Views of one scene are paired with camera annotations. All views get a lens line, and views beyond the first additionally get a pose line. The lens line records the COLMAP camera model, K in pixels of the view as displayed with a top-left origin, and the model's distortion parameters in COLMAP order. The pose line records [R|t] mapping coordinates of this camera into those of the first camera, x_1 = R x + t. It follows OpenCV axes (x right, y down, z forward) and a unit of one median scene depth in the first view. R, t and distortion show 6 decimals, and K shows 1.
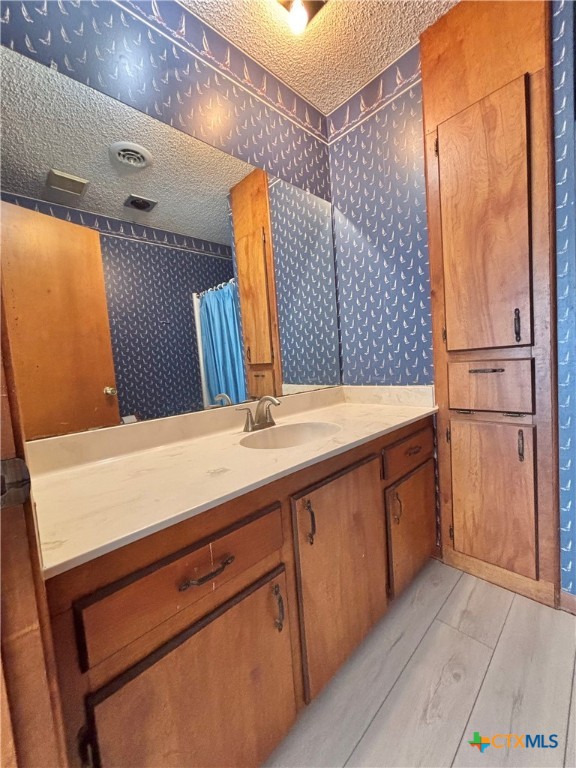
lens RADIAL K [[308.1, 0, 287.8], [0, 308.1, 383.9], [0, 0, 1]] dist [-0.002428, 0.001663]
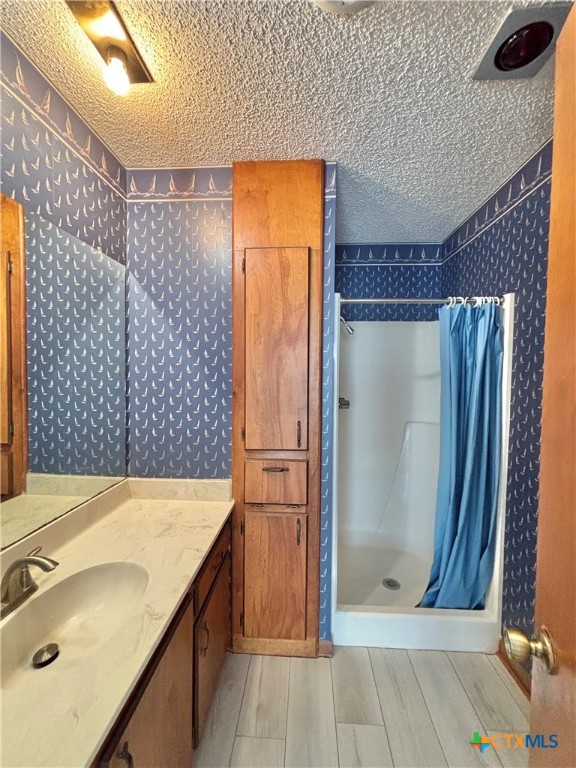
lens RADIAL K [[308.1, 0, 289.0], [0, 308.1, 383.2], [0, 0, 1]] dist [-0.002428, 0.001663]
pose [[0.728902, 0.057990, 0.682158, -0.116781], [-0.013531, 0.997432, -0.070333, -0.259713], [-0.684484, 0.042035, 0.727815, 0.100002]]
